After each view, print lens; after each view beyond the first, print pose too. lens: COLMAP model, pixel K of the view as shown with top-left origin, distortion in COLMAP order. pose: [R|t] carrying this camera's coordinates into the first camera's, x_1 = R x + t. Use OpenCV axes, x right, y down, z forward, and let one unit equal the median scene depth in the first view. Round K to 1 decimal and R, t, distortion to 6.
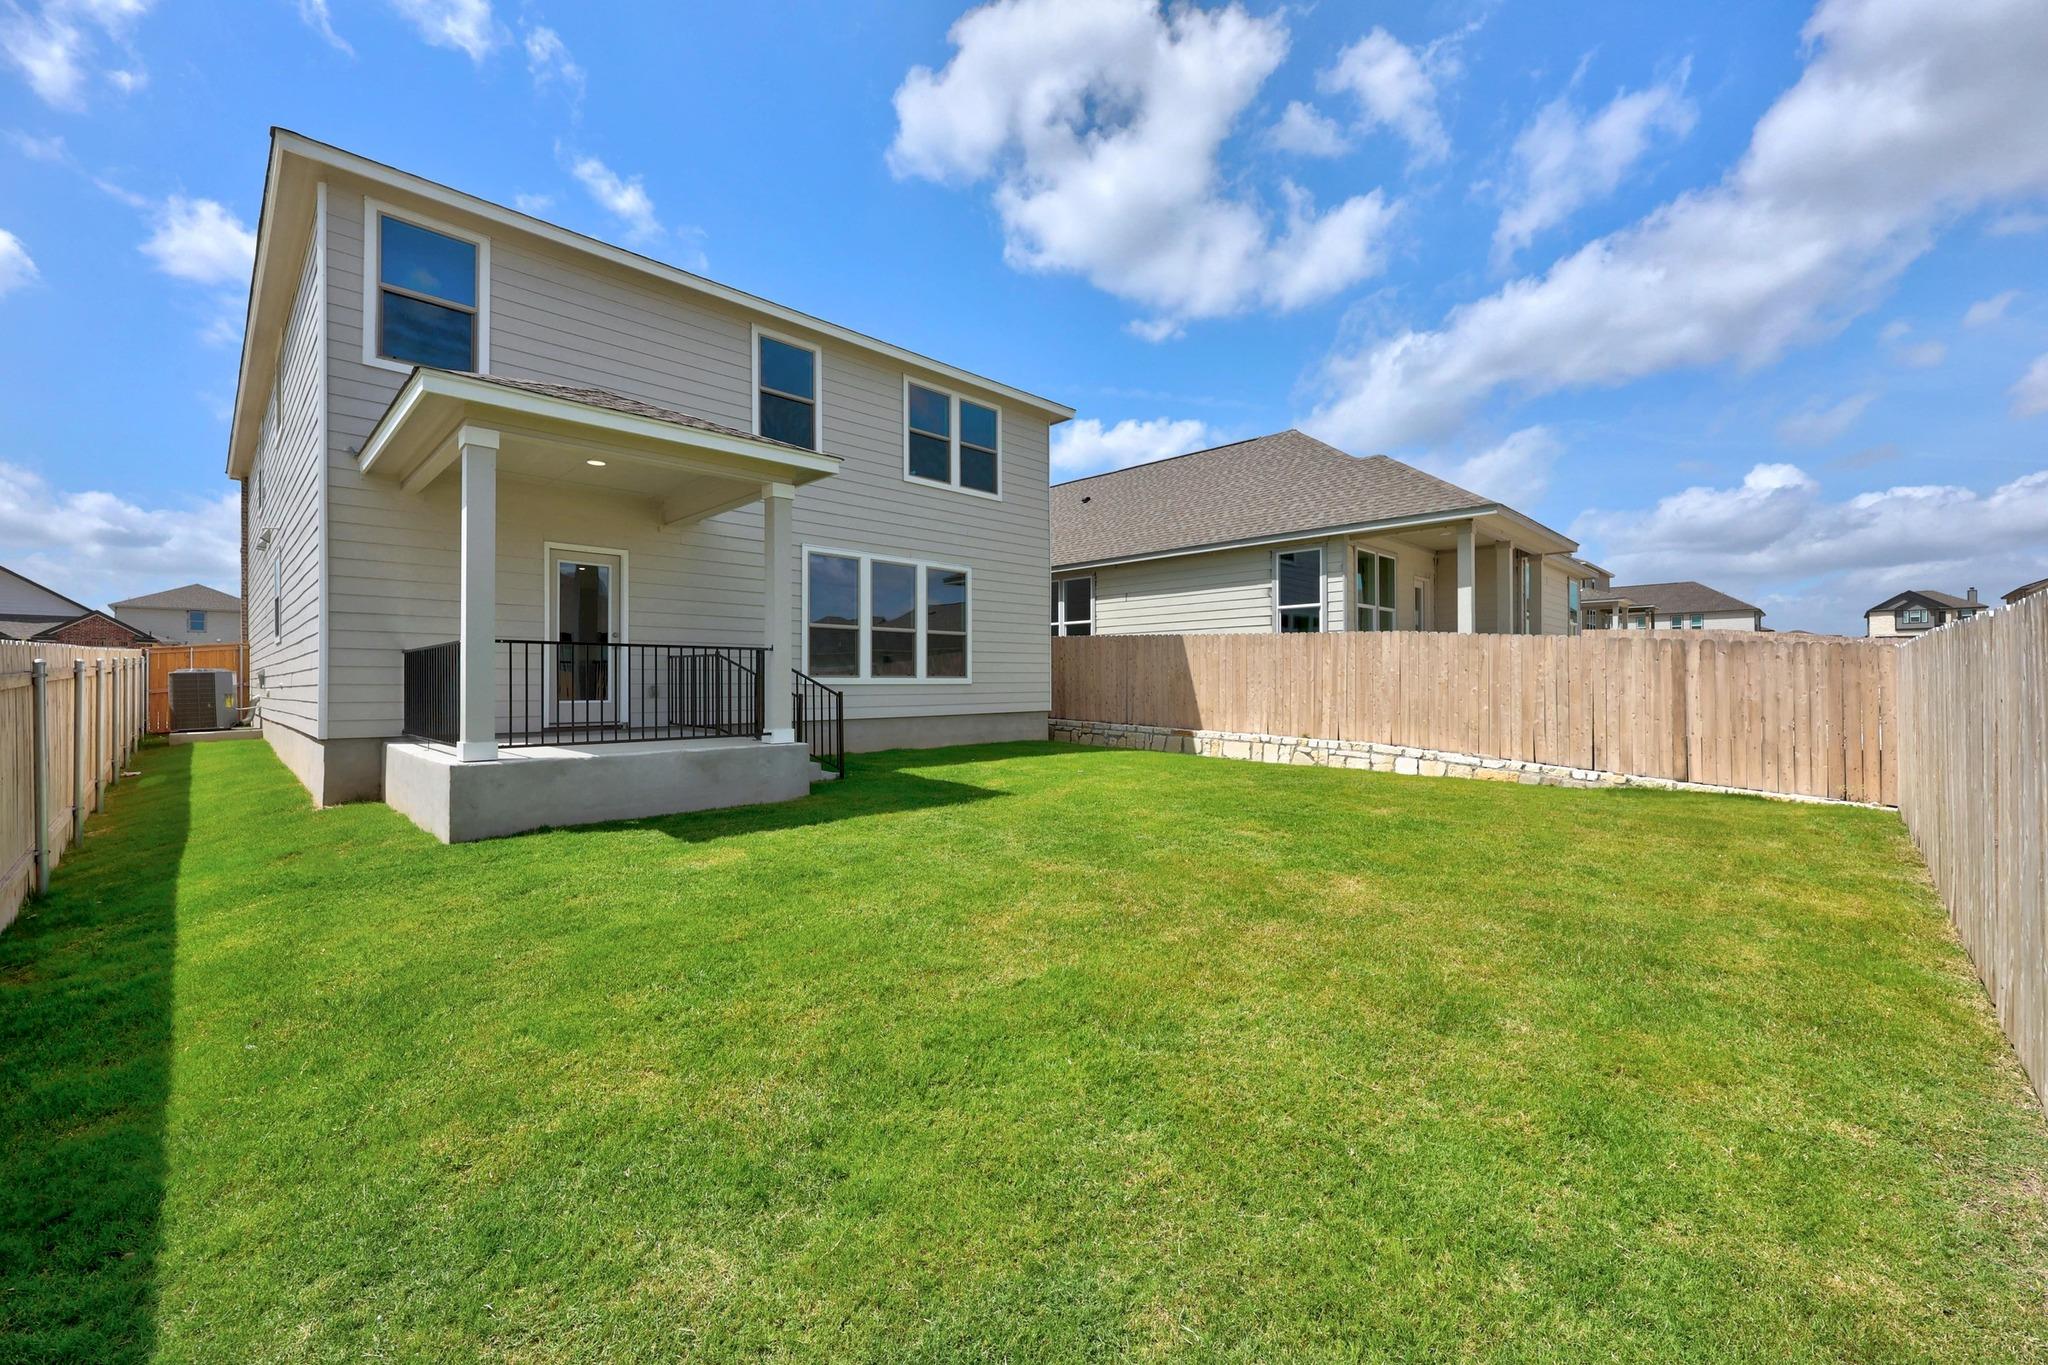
lens RADIAL K [[816.8, 0, 1020.9], [0, 816.8, 678.3], [0, 0, 1]] dist [-0.001016, -0.000324]
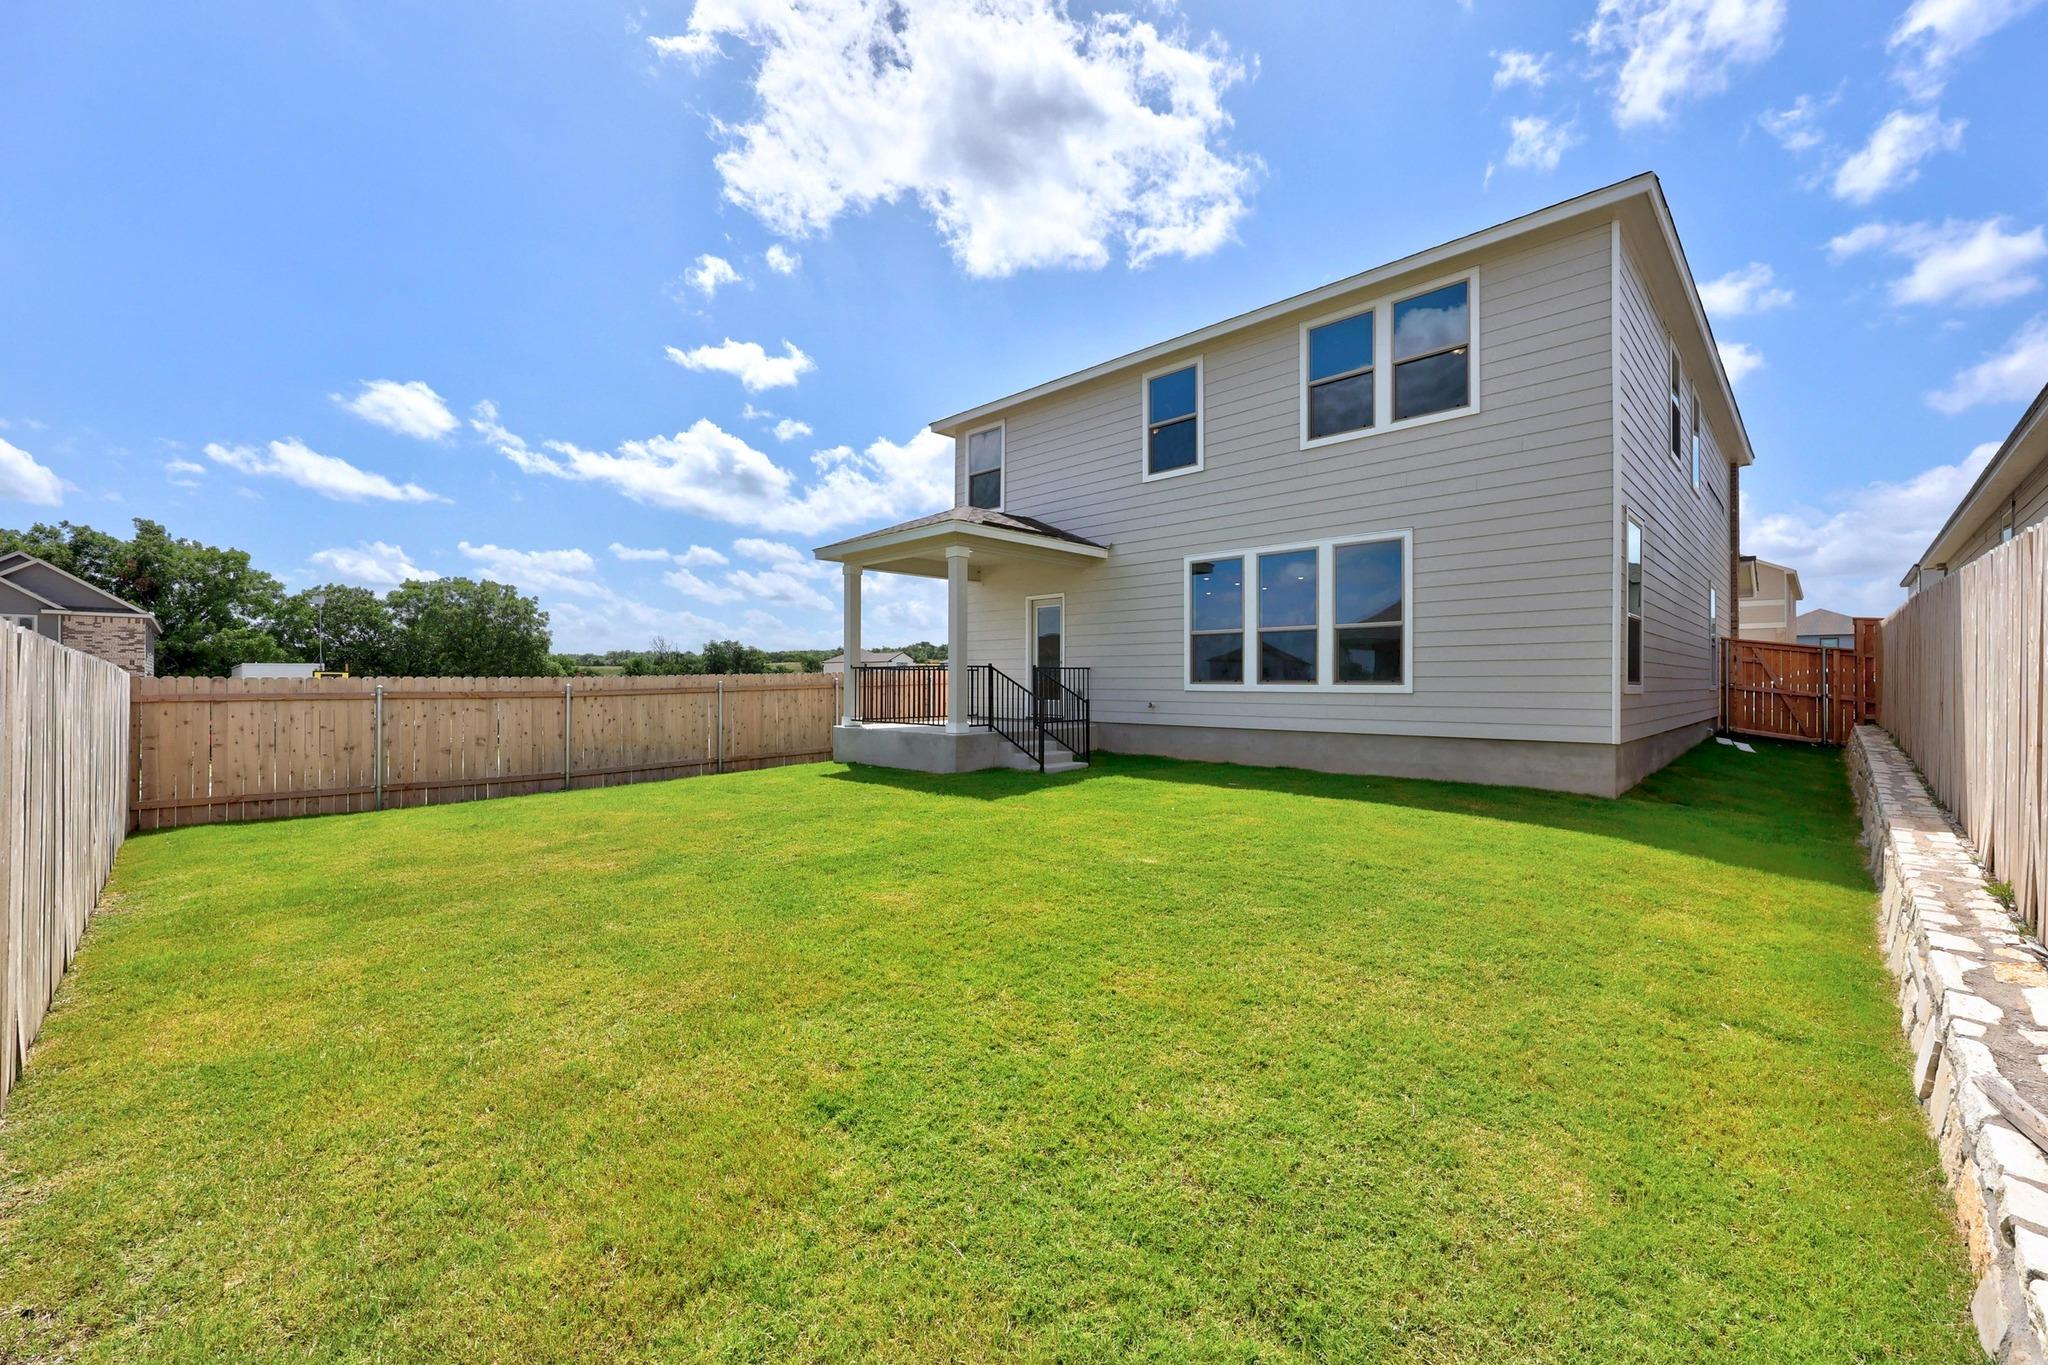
lens RADIAL K [[816.8, 0, 1029.0], [0, 816.8, 685.0], [0, 0, 1]] dist [-0.001016, -0.000324]
pose [[0.006469, 0.006831, -0.999956, 0.662591], [0.003987, 0.999969, 0.006857, -0.006339], [0.999971, -0.004031, 0.006442, 0.676649]]
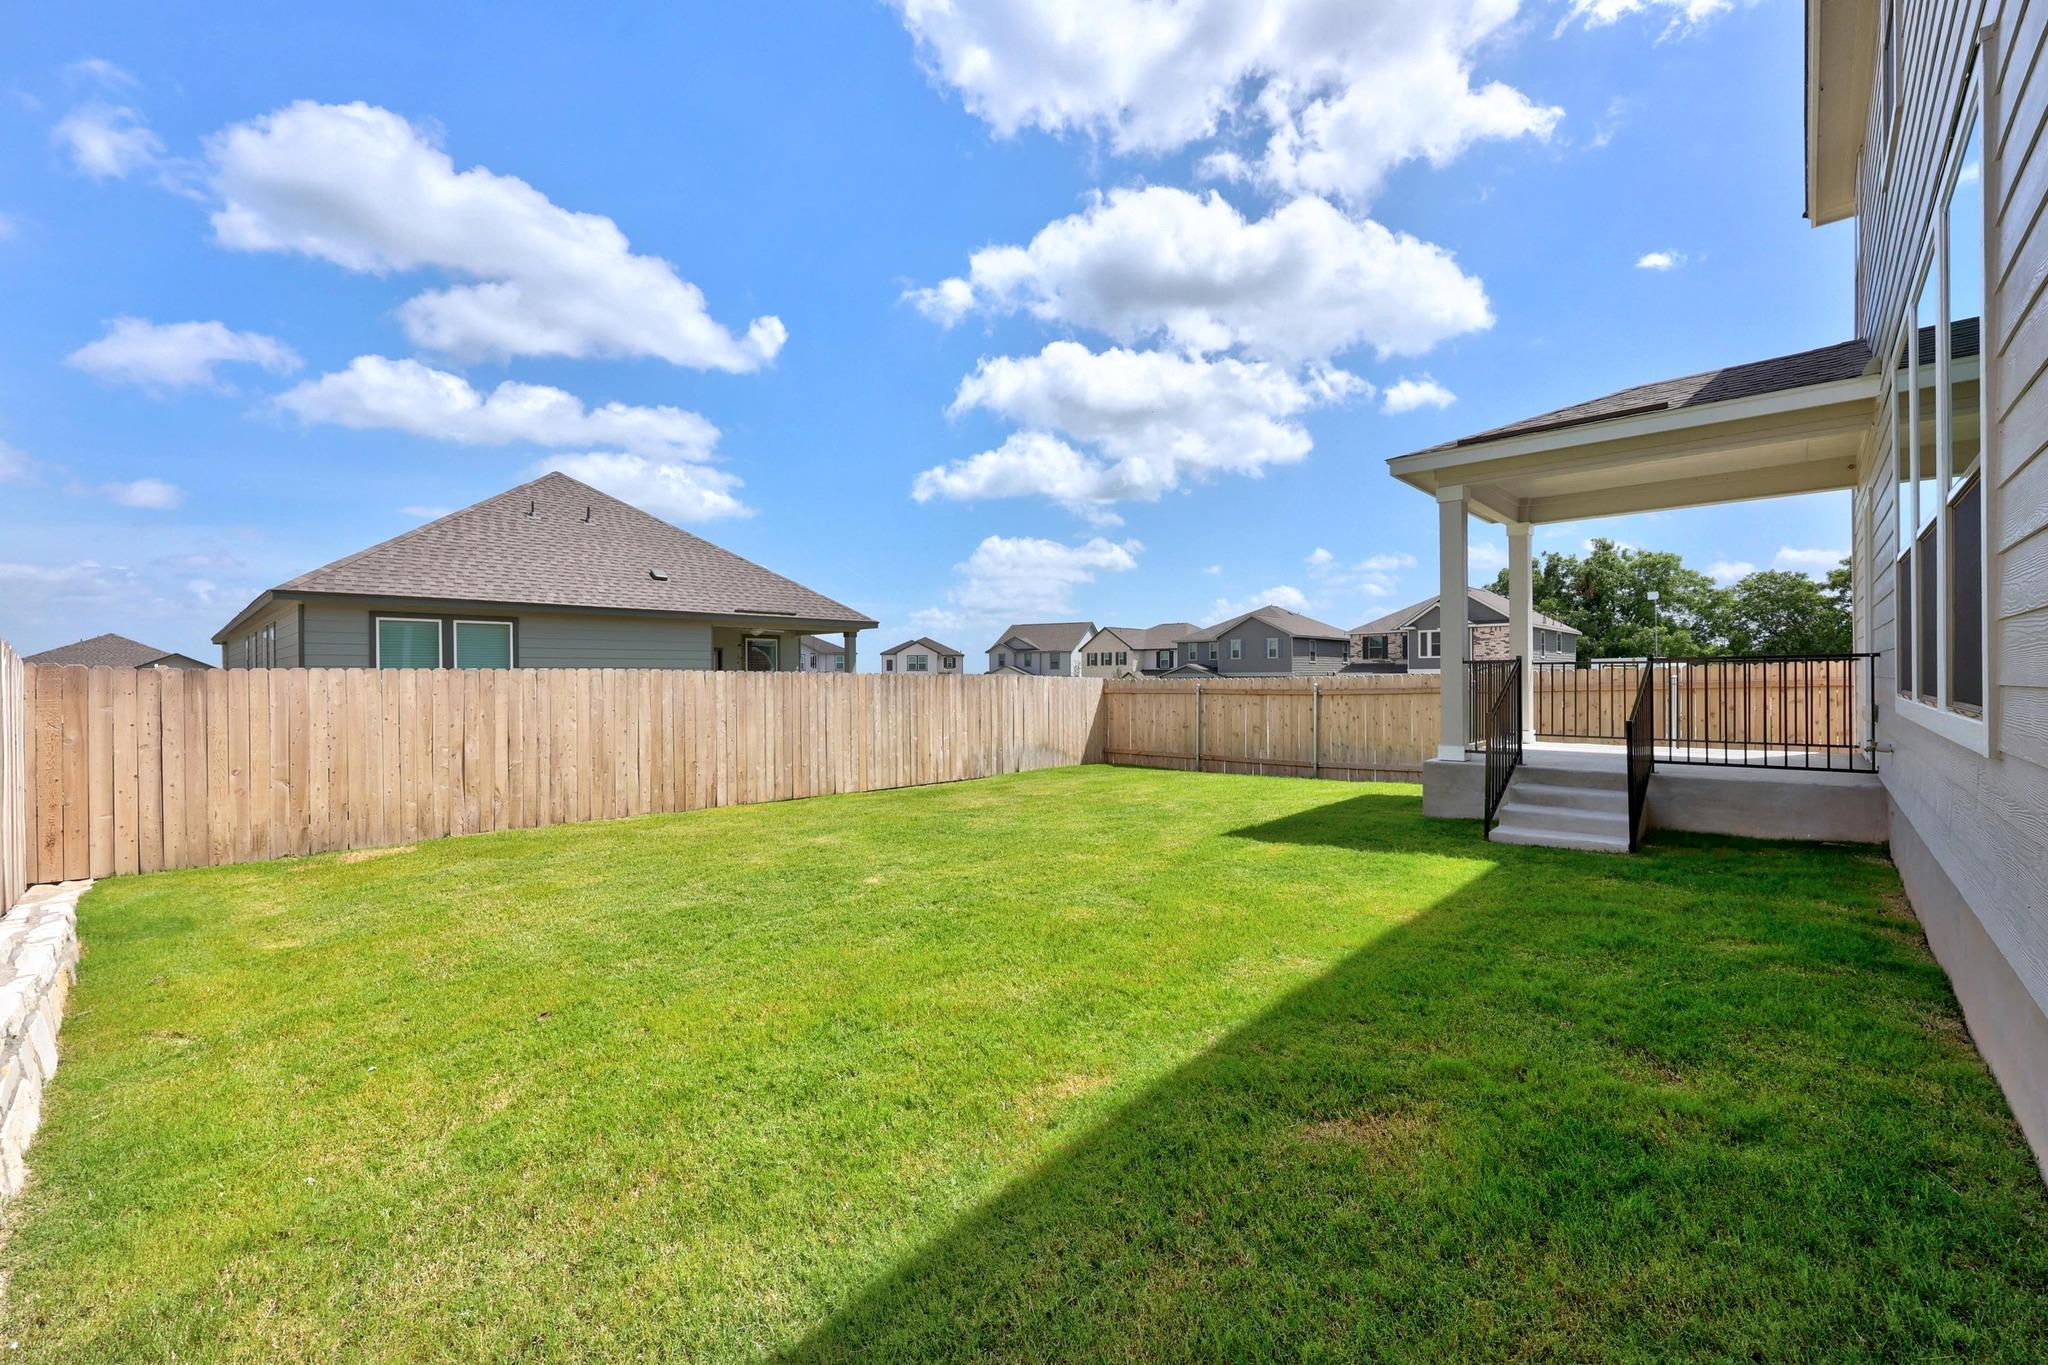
lens RADIAL K [[816.8, 0, 1010.7], [0, 816.8, 678.4], [0, 0, 1]] dist [-0.001016, -0.000324]
pose [[-0.999930, 0.009704, -0.006840, 0.140398], [0.009720, 0.999950, -0.002364, -0.011397], [0.006816, -0.002430, -0.999974, 1.179088]]
